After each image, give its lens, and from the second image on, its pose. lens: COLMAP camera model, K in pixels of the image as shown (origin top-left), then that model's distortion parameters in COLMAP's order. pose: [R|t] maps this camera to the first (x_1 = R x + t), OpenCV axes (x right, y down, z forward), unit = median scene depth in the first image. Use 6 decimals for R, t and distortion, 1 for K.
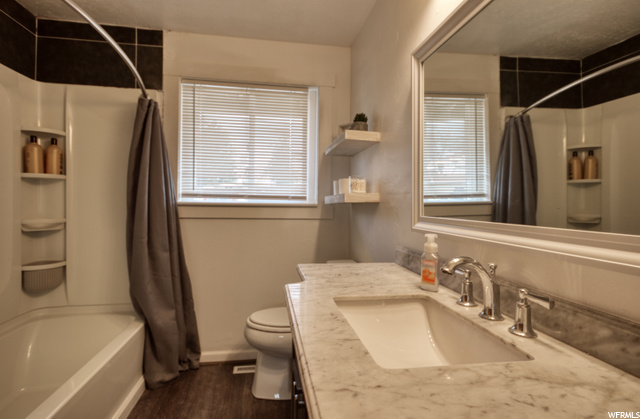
lens RADIAL K [[331.5, 0, 319.0], [0, 331.5, 206.9], [0, 0, 1]] dist [0.013198, -0.001256]
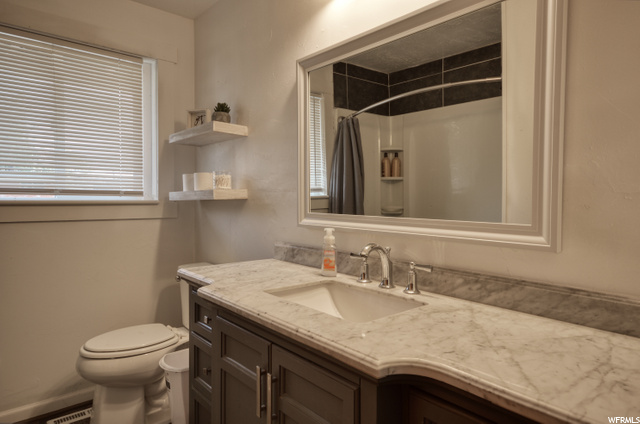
lens RADIAL K [[399.2, 0, 320.5], [0, 399.2, 208.9], [0, 0, 1]] dist [0.026653, 0.002355]
pose [[0.849321, -0.023739, 0.527342, -0.220093], [0.010824, 0.999561, 0.027564, -0.012720], [-0.527766, -0.017702, 0.849206, -0.090680]]
